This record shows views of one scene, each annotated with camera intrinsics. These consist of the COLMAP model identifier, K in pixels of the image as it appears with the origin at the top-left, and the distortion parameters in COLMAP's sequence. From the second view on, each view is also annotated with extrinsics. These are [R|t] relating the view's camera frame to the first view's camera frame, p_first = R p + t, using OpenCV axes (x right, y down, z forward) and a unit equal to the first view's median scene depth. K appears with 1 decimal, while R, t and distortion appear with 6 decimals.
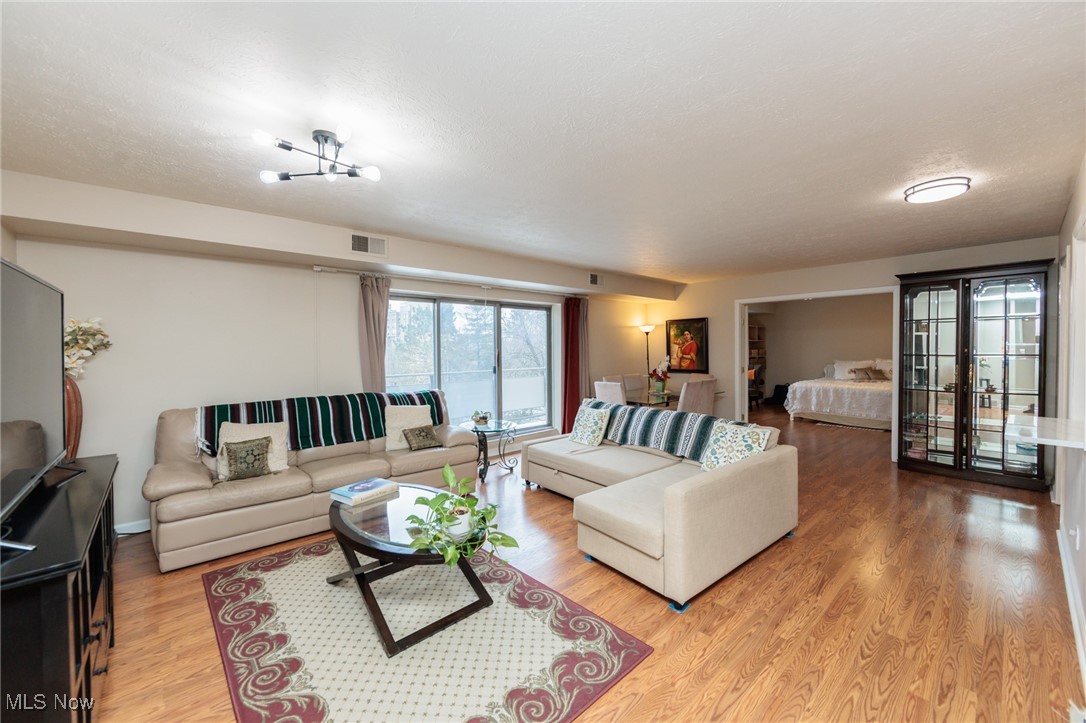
lens RADIAL K [[424.2, 0, 544.2], [0, 424.2, 354.5], [0, 0, 1]] dist [-0.001546, 0.000175]
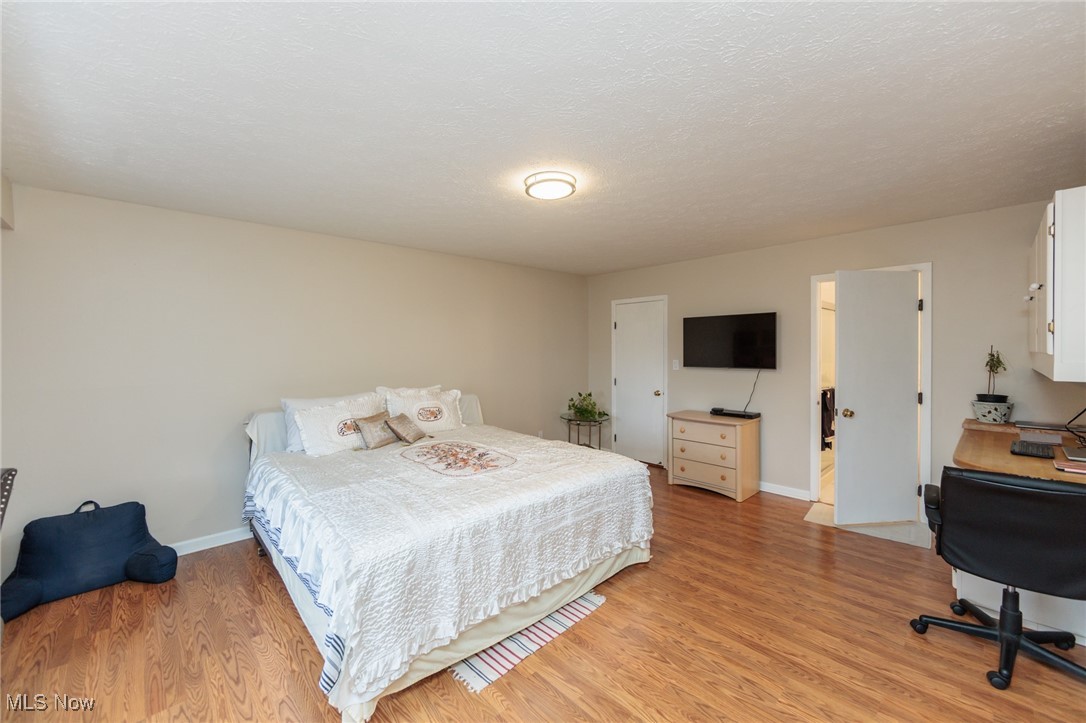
lens RADIAL K [[429.1, 0, 541.8], [0, 429.1, 321.2], [0, 0, 1]] dist [0.000396, 0.000244]
pose [[-0.032130, 0.070098, 0.997023, 0.601103], [0.027720, 0.997216, -0.069218, -0.040788], [-0.999099, 0.025414, -0.033984, 1.504768]]
